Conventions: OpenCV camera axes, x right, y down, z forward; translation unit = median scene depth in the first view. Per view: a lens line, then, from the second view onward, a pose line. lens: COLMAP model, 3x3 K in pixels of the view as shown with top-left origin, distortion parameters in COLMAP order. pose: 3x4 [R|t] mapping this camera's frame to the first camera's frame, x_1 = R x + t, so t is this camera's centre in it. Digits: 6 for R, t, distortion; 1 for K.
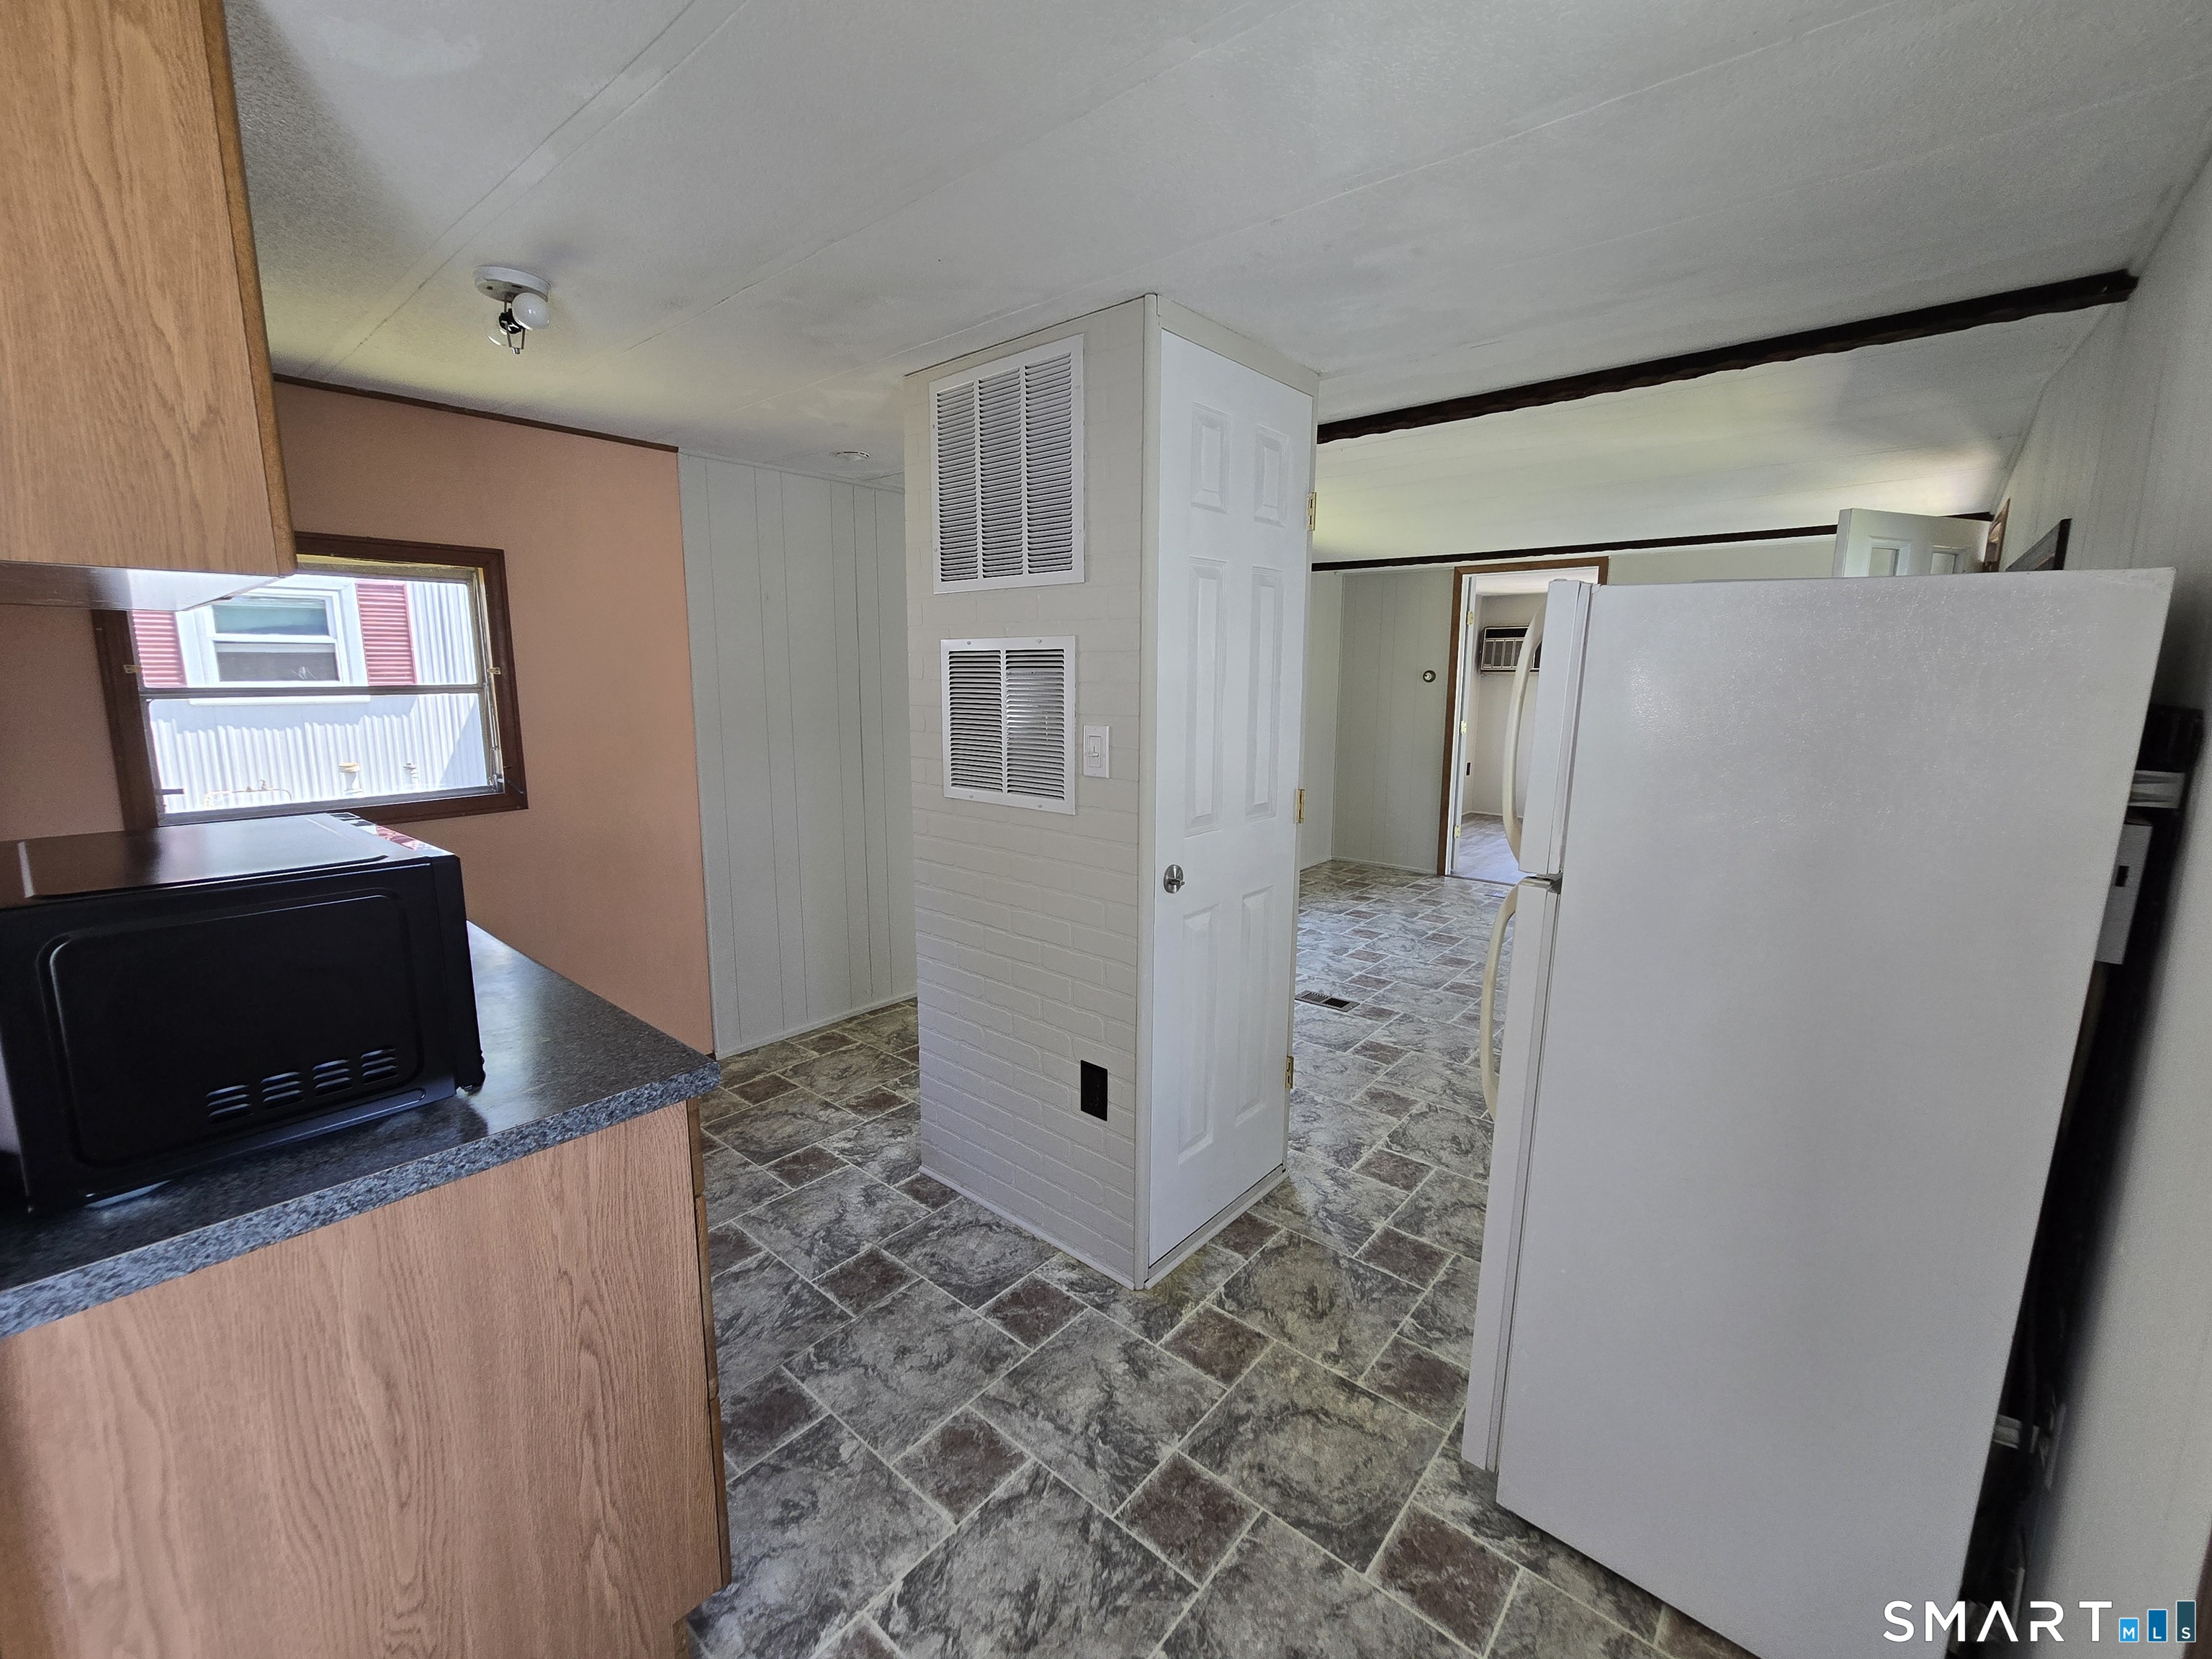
lens RADIAL K [[912.5, 0, 1091.3], [0, 912.5, 821.9], [0, 0, 1]] dist [-0.001425, -0.000005]
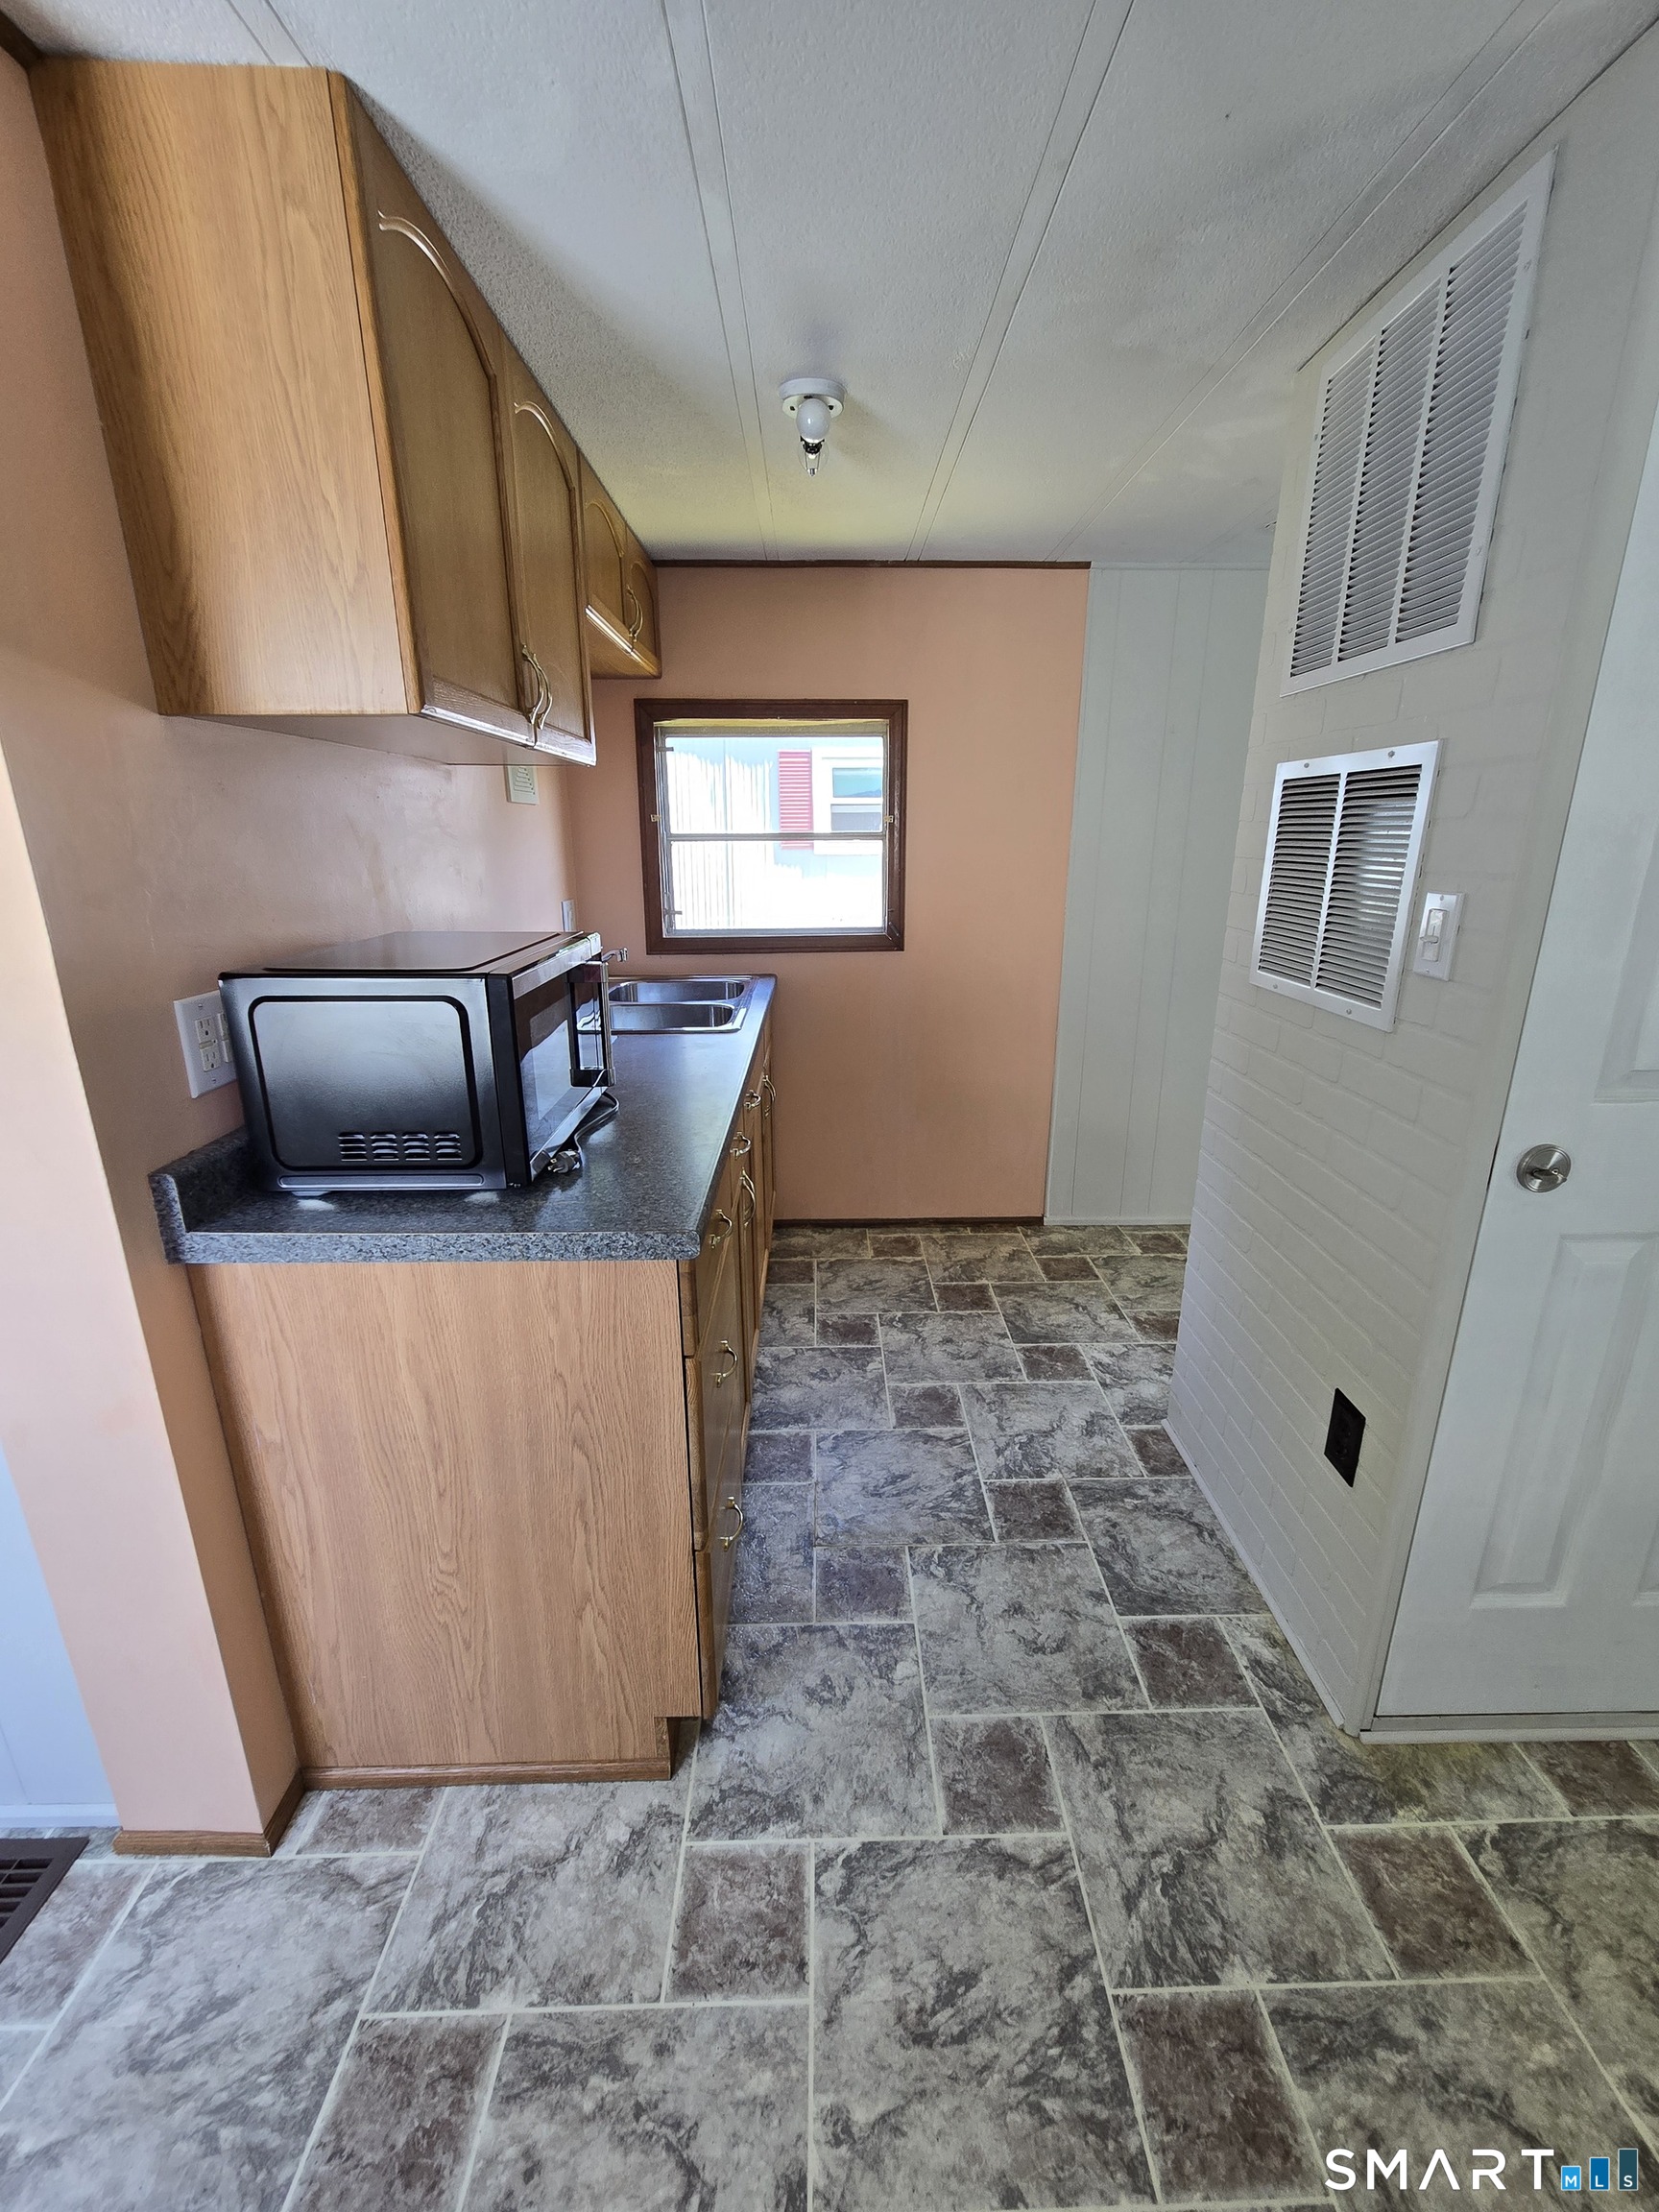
lens RADIAL K [[905.0, 0, 848.2], [0, 905.0, 1101.6], [0, 0, 1]] dist [-0.000529, -0.000047]
pose [[0.674536, 0.208263, -0.708257, 0.208776], [-0.118469, 0.977486, 0.174602, -0.029548], [0.728675, -0.033869, 0.684022, 0.320363]]
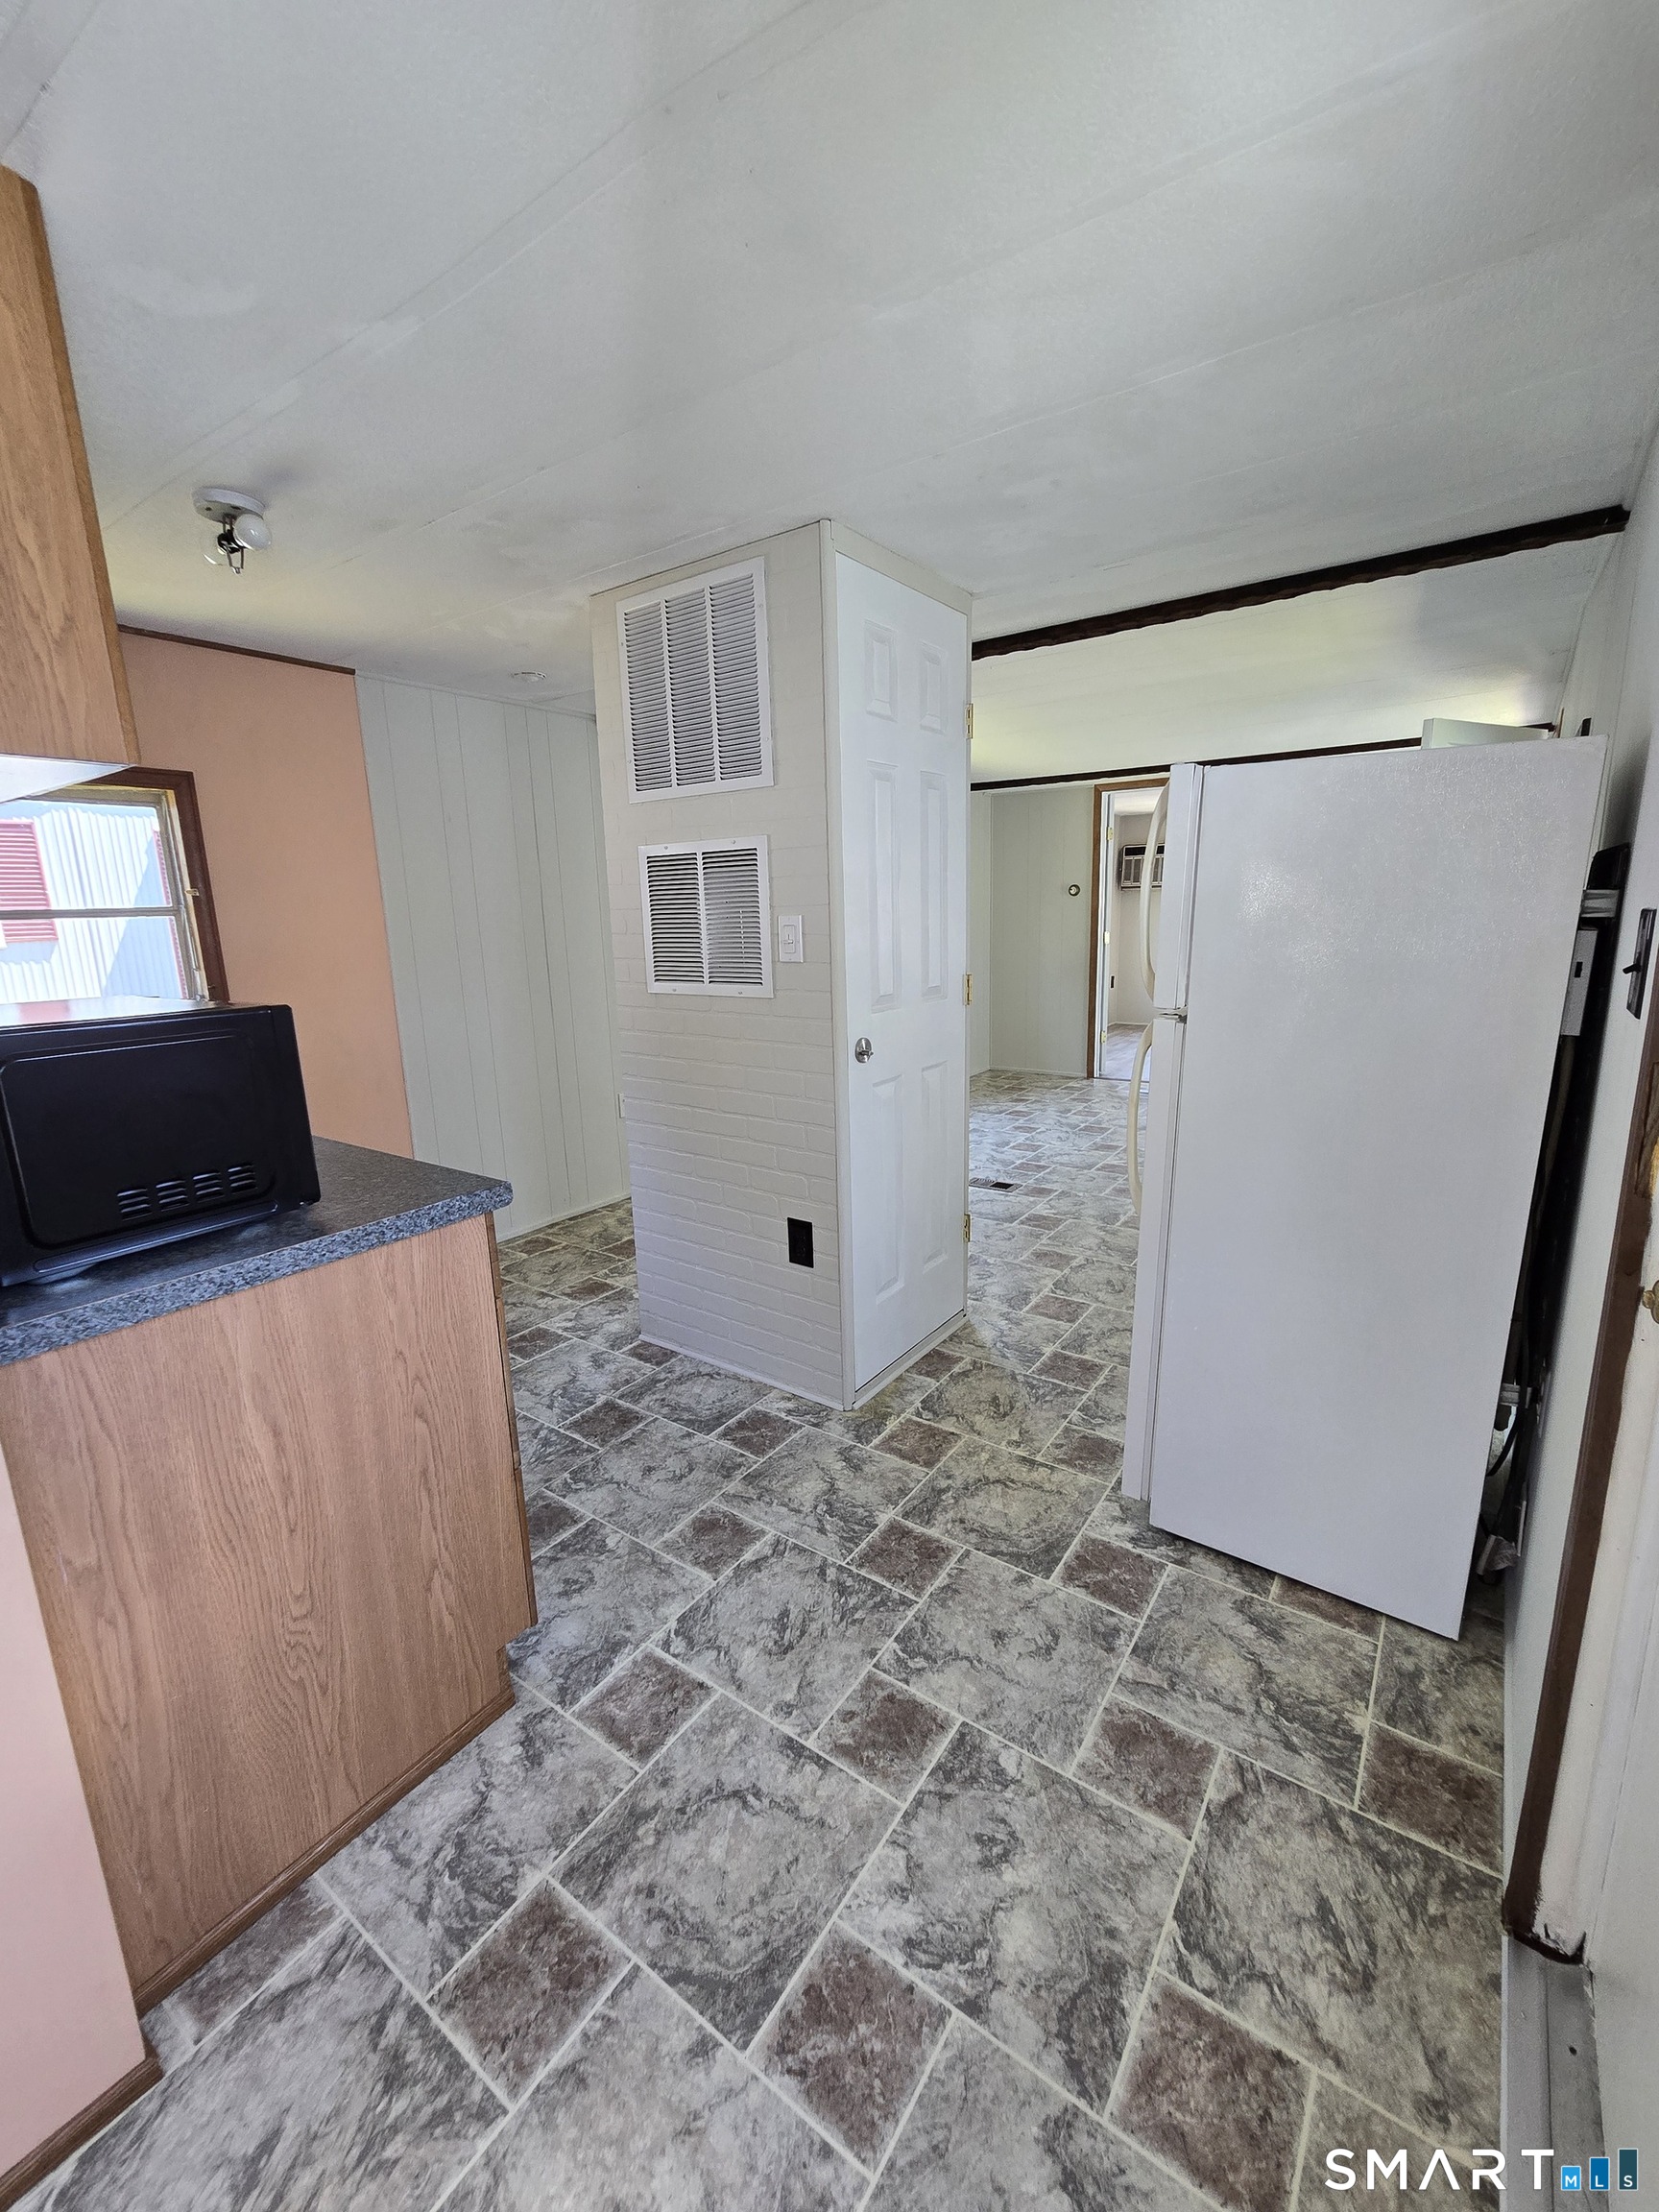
lens RADIAL K [[912.5, 0, 831.0], [0, 912.5, 1109.8], [0, 0, 1]] dist [-0.001425, -0.000005]
pose [[0.994821, -0.049479, 0.088787, -0.061050], [0.044708, 0.997488, 0.054945, 0.080143], [-0.091283, -0.050691, 0.994534, -0.145974]]
